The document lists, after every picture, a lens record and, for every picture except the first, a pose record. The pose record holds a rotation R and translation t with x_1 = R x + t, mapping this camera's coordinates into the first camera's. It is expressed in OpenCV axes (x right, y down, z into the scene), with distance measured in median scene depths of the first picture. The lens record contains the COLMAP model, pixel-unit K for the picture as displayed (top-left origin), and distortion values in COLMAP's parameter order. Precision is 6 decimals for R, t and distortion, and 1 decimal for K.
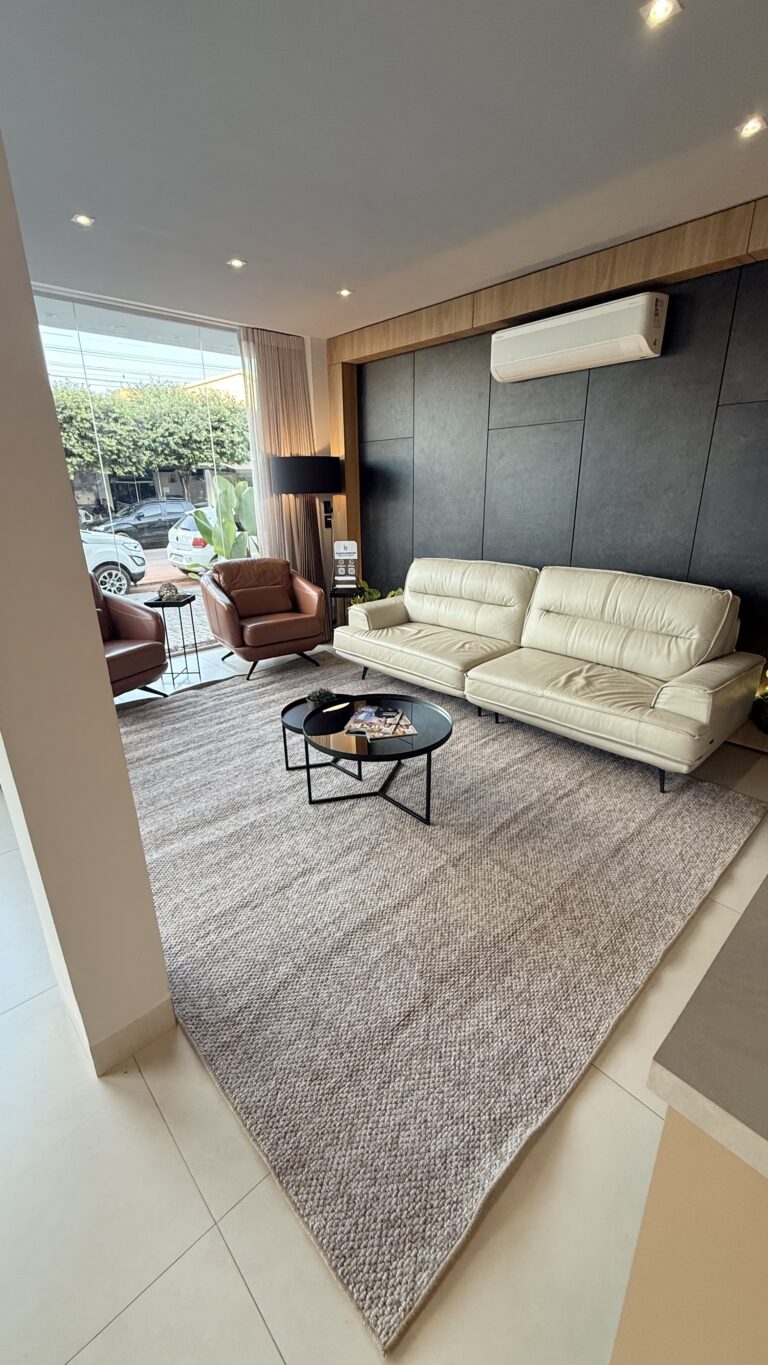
lens RADIAL K [[542.7, 0, 381.7], [0, 542.7, 678.4], [0, 0, 1]] dist [0.000944, 0.000063]
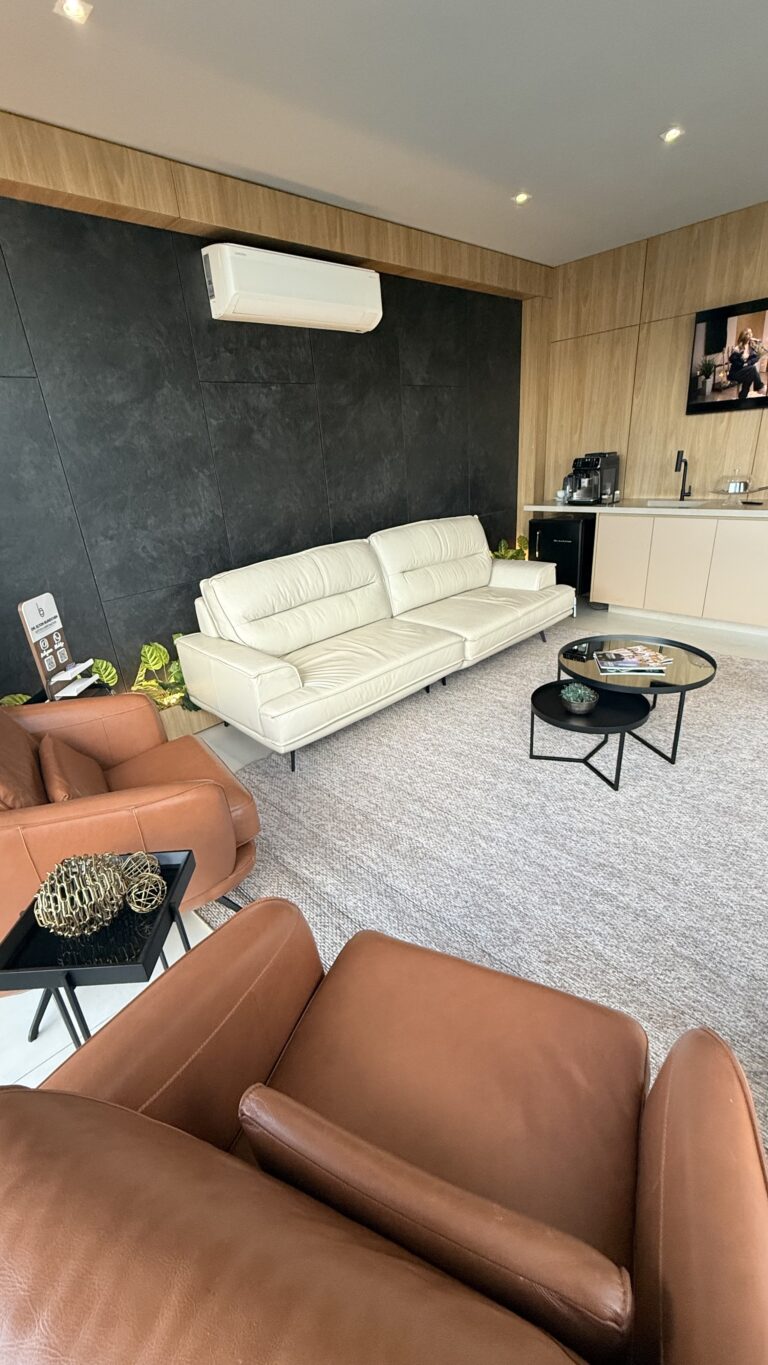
lens RADIAL K [[542.7, 0, 381.7], [0, 542.7, 678.4], [0, 0, 1]] dist [0.000944, 0.000063]
pose [[-0.030829, -0.376521, 0.925895, -0.828216], [0.401453, 0.843670, 0.356450, -0.387389], [-0.915360, 0.382693, 0.125146, 1.132892]]
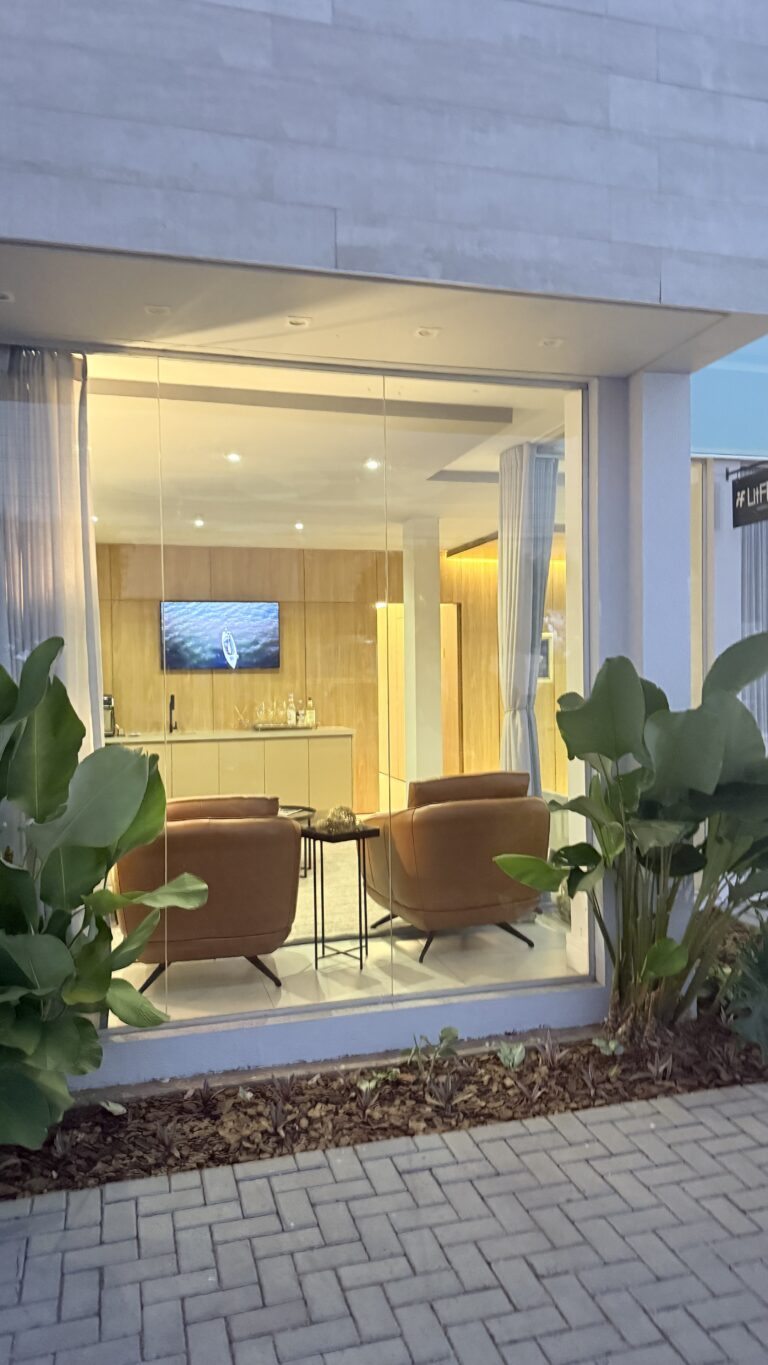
lens RADIAL K [[964.9, 0, 384.0], [0, 964.9, 682.5], [0, 0, 1]] dist [-0.002461, -0.001158]
pose [[-0.888719, 0.021440, 0.457950, -1.377881], [0.180293, 0.934764, 0.306122, -0.920961], [-0.421512, 0.354621, -0.834609, 2.618042]]
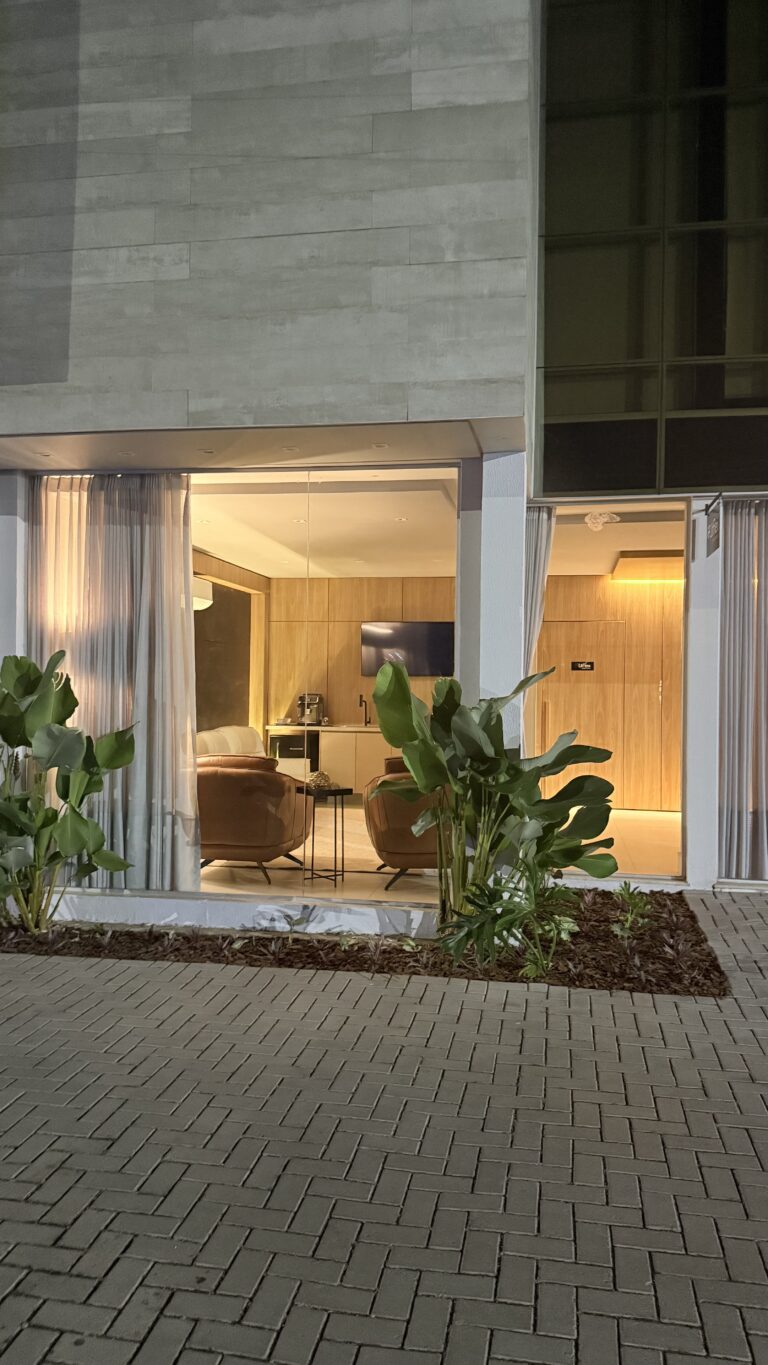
lens RADIAL K [[949.4, 0, 384.0], [0, 949.4, 682.5], [0, 0, 1]] dist [0.067237, -0.108815]
pose [[-0.598571, 0.004419, 0.801057, -2.446010], [0.264611, 0.944945, 0.192511, -0.833405], [-0.756104, 0.327200, -0.566786, 2.448398]]
